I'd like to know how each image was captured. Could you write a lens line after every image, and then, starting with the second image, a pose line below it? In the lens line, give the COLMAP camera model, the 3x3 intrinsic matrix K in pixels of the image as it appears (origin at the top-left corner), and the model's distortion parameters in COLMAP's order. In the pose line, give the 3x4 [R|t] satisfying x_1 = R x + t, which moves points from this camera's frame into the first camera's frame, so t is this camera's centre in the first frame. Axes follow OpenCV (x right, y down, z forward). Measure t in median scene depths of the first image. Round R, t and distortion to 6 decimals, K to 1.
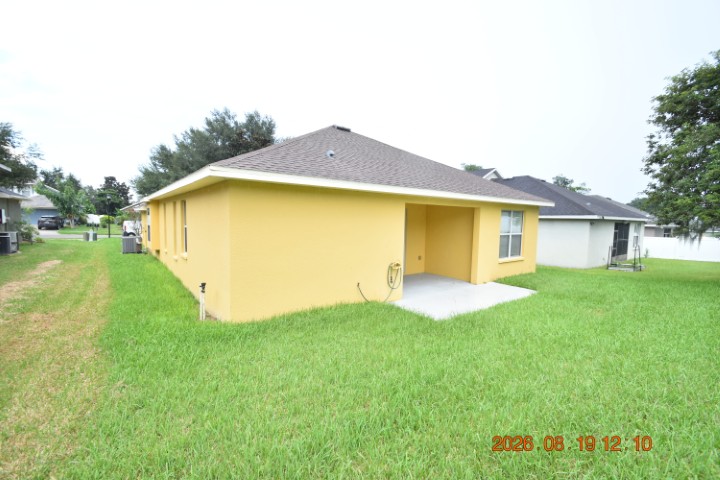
lens RADIAL K [[315.0, 0, 356.0], [0, 315.0, 243.6], [0, 0, 1]] dist [0.019453, -0.019015]
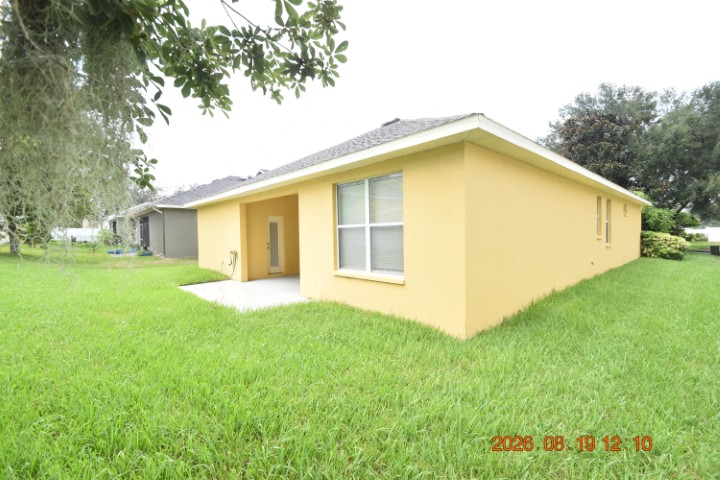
lens RADIAL K [[315.0, 0, 356.0], [0, 315.0, 243.6], [0, 0, 1]] dist [0.019453, -0.019015]
pose [[0.085356, 0.006041, -0.996332, 0.988705], [-0.064586, 0.997912, 0.000518, -0.000040], [0.994255, 0.064305, 0.085568, 0.938274]]
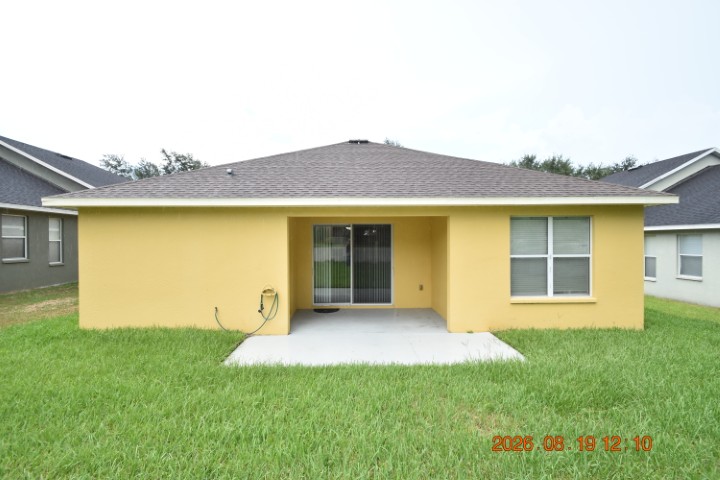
lens RADIAL K [[315.0, 0, 356.0], [0, 315.0, 243.6], [0, 0, 1]] dist [0.019453, -0.019015]
pose [[0.809492, -0.022619, -0.586695, 0.542767], [-0.024667, 0.997065, -0.072475, -0.001888], [0.586612, 0.073140, 0.806559, 0.304898]]
